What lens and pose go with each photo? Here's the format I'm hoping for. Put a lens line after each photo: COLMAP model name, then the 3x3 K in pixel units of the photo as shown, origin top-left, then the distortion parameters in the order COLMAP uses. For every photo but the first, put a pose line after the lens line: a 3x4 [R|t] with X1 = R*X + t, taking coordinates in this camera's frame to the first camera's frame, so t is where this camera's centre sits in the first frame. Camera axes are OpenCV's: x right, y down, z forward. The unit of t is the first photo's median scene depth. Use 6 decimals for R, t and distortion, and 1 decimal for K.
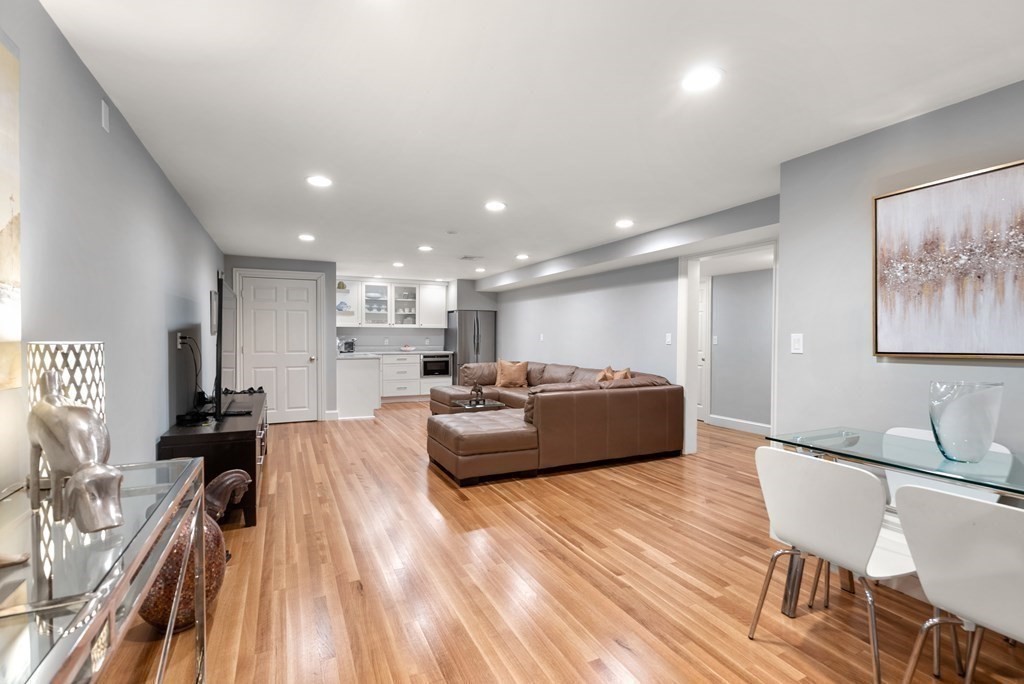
lens RADIAL K [[468.0, 0, 510.6], [0, 468.0, 352.0], [0, 0, 1]] dist [-0.005063, 0.002749]
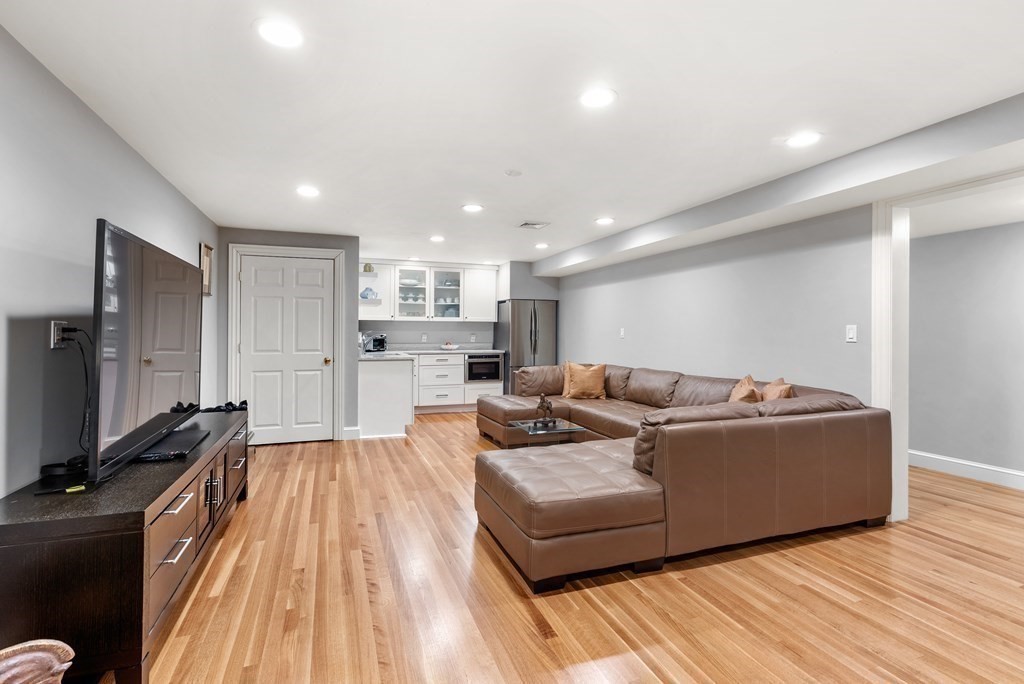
lens RADIAL K [[468.0, 0, 513.2], [0, 468.0, 332.6], [0, 0, 1]] dist [-0.005063, 0.002749]
pose [[0.996303, -0.000342, -0.085910, -0.066014], [-0.002713, 0.999368, -0.035436, -0.005974], [0.085868, 0.035538, 0.995673, 0.333365]]
